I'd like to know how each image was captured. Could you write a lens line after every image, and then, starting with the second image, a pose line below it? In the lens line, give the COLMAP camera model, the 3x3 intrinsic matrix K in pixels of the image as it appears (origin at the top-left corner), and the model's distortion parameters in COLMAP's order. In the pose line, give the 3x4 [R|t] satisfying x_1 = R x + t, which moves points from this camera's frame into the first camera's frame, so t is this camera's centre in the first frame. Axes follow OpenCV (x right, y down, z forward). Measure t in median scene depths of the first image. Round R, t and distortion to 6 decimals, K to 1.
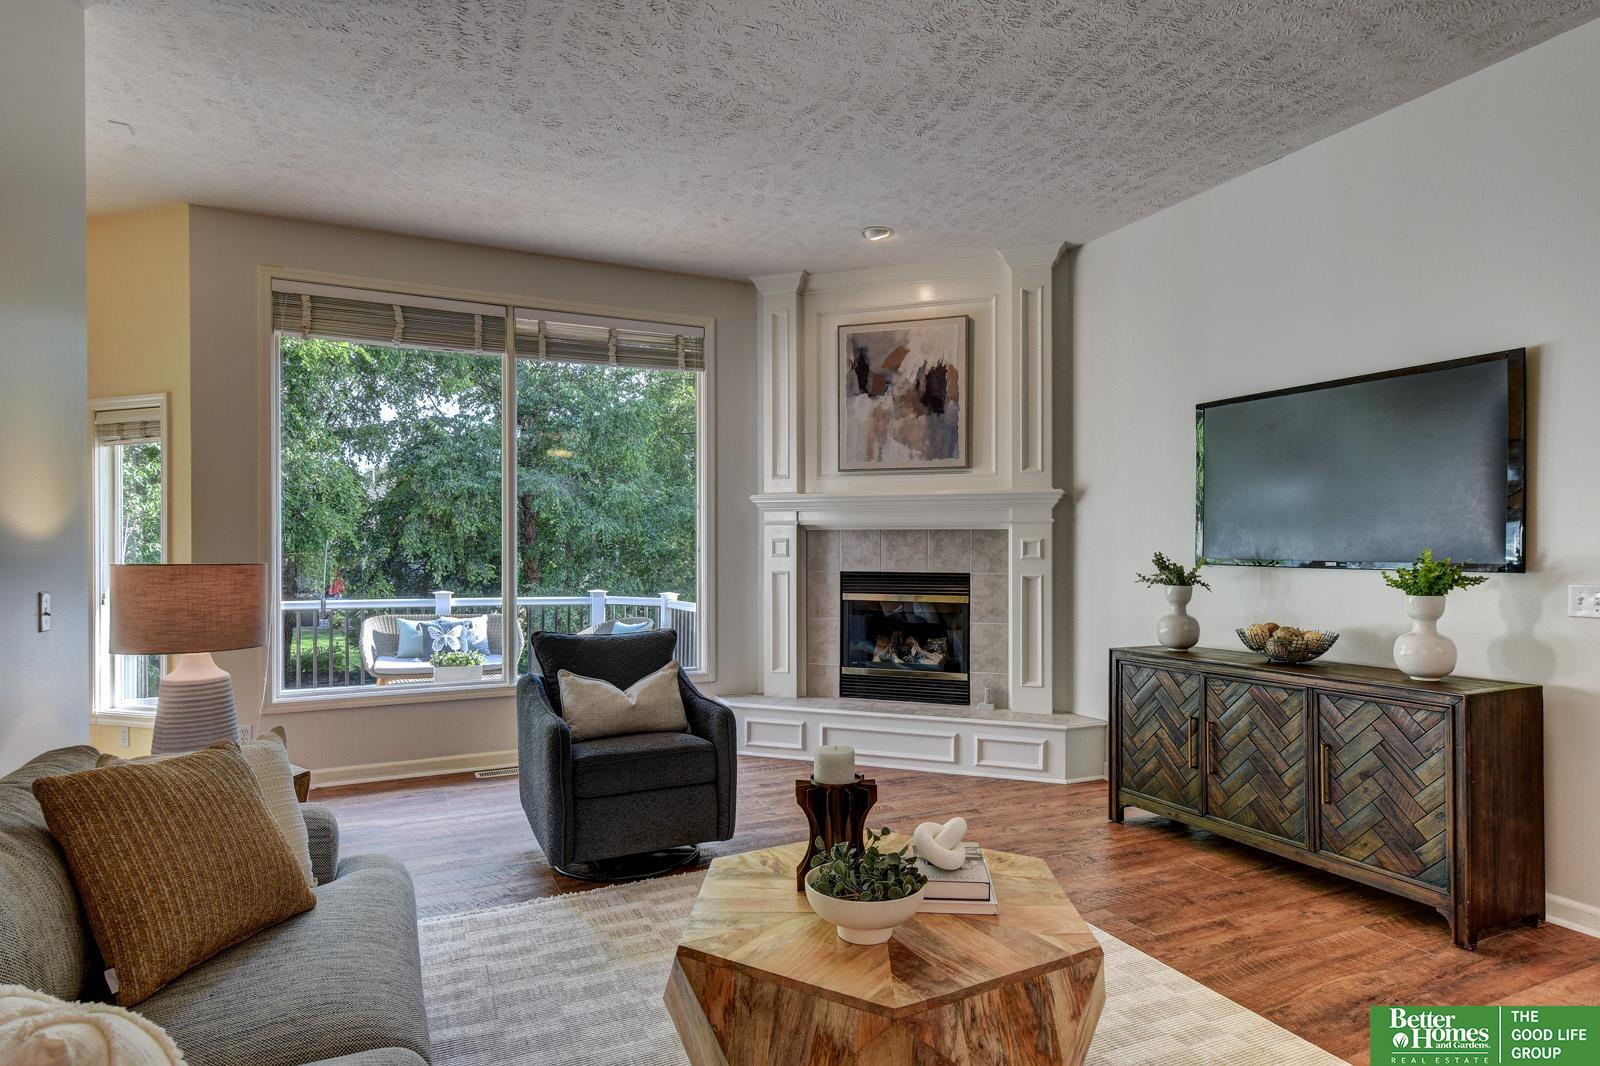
lens RADIAL K [[882.2, 0, 800.5], [0, 882.2, 550.4], [0, 0, 1]] dist [0.021453, -0.002313]
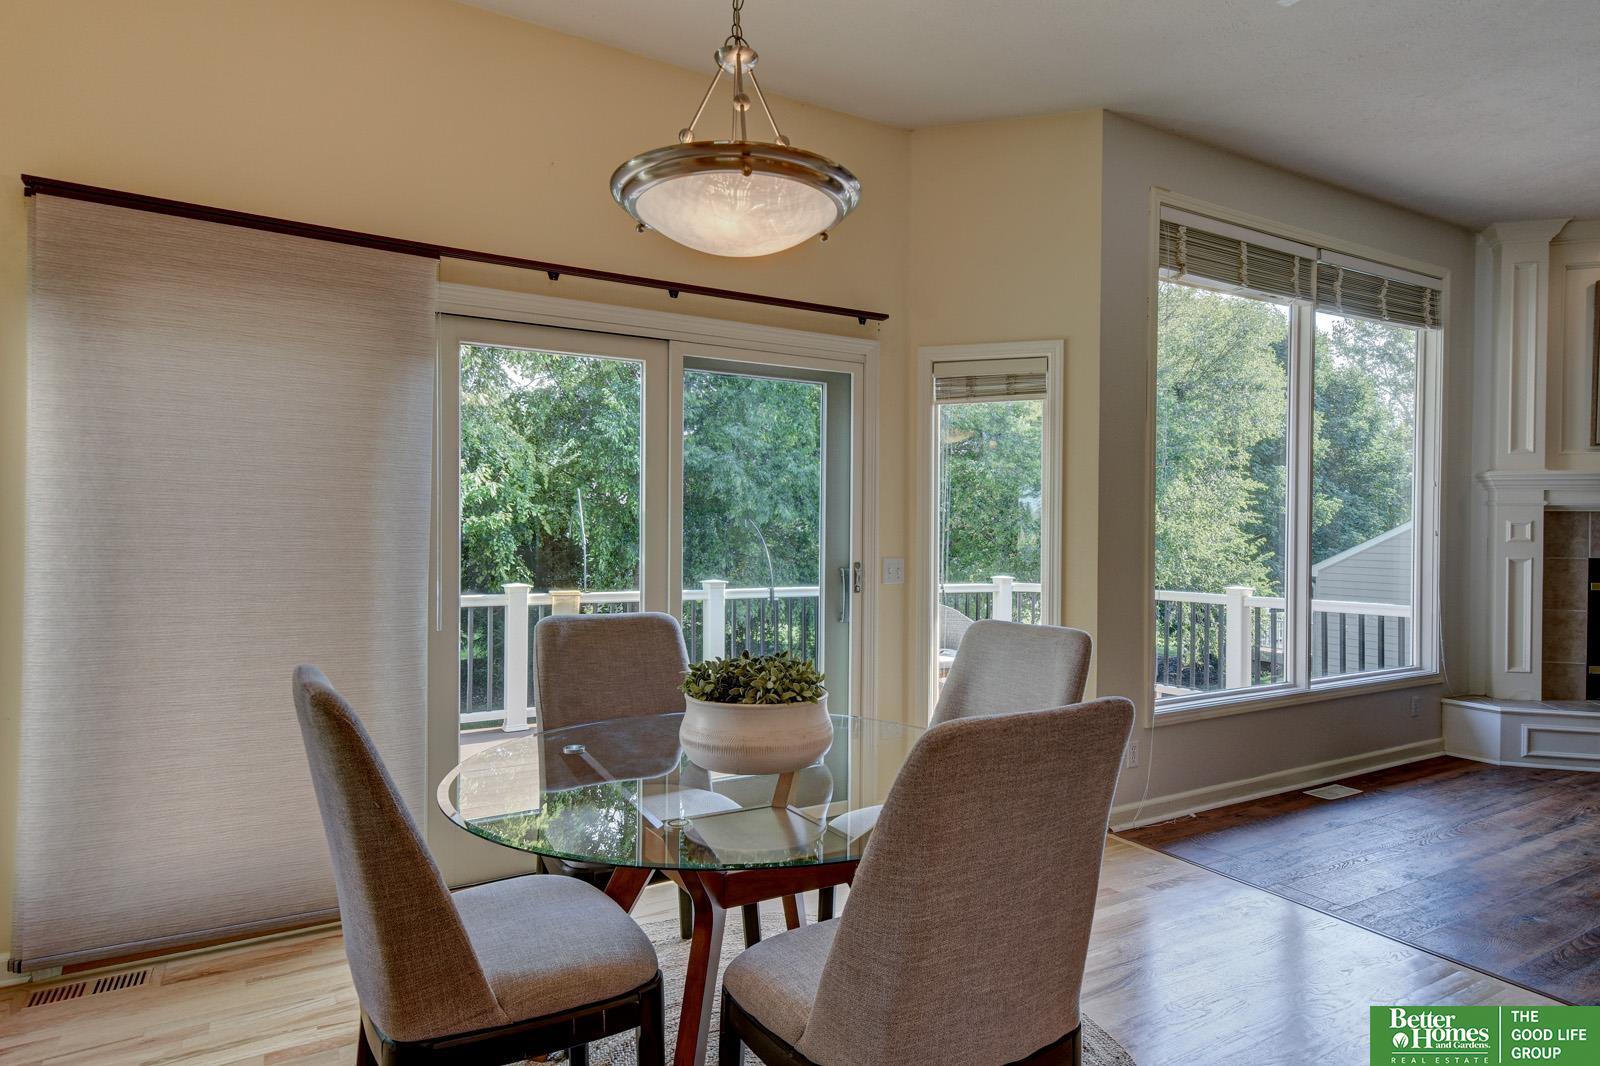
lens RADIAL K [[882.2, 0, 800.5], [0, 882.2, 550.4], [0, 0, 1]] dist [0.021453, -0.002313]
pose [[0.997041, 0.002689, 0.076827, -1.147395], [-0.004257, 0.999786, 0.020252, 0.000809], [-0.076756, -0.020519, 0.996839, 0.227178]]
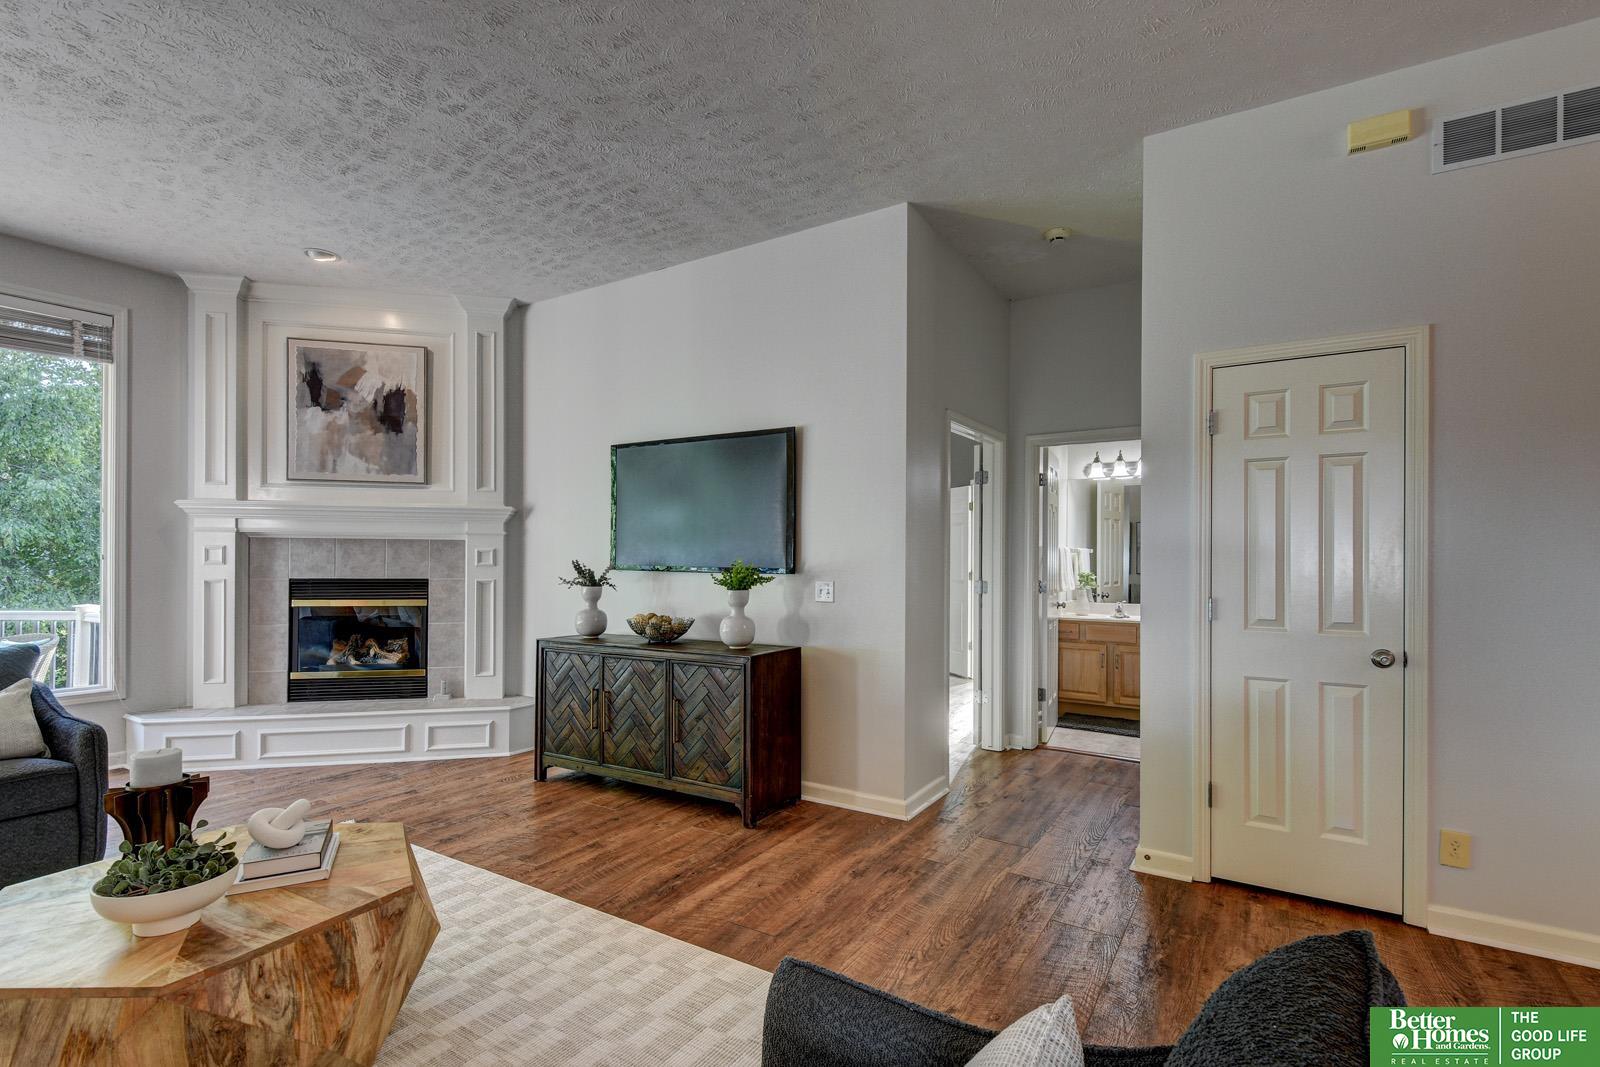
lens RADIAL K [[749.0, 0, 801.2], [0, 749.0, 556.3], [0, 0, 1]] dist [0.015579, -0.011693]
pose [[0.842549, 0.004612, 0.538601, 0.105982], [-0.002479, 0.999986, -0.004684, 0.000900], [-0.538615, 0.002611, 0.842548, -0.069804]]
